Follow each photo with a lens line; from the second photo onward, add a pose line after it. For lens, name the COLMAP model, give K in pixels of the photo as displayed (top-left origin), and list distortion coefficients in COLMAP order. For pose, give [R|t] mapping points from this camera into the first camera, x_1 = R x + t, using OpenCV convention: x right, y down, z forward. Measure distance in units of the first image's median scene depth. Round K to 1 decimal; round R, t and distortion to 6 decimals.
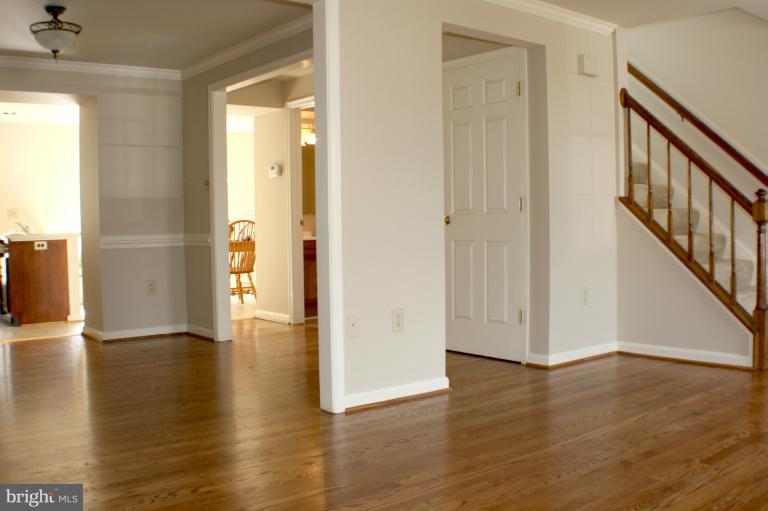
lens RADIAL K [[744.5, 0, 384.0], [0, 744.5, 255.5], [0, 0, 1]] dist [-0.201560, 0.039304]
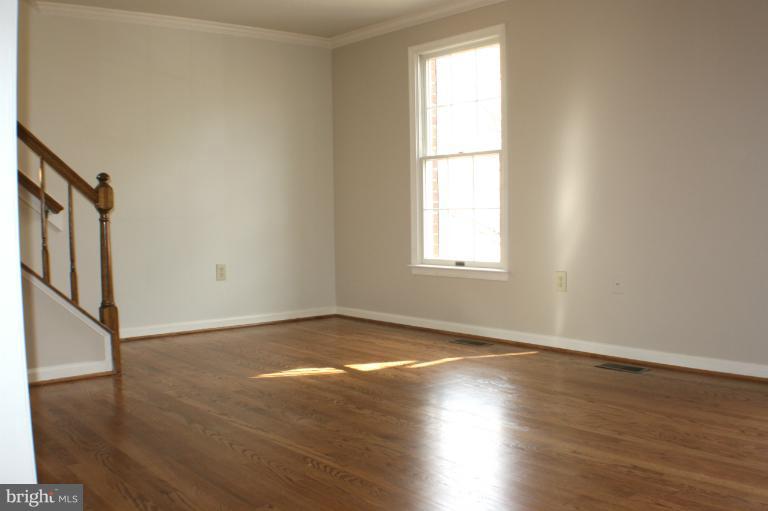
lens RADIAL K [[744.5, 0, 384.0], [0, 744.5, 255.5], [0, 0, 1]] dist [-0.201560, 0.039304]
pose [[0.013389, -0.043791, 0.998951, -0.387125], [0.064676, 0.996986, 0.042838, -0.005351], [-0.997816, 0.064035, 0.016181, 0.629177]]
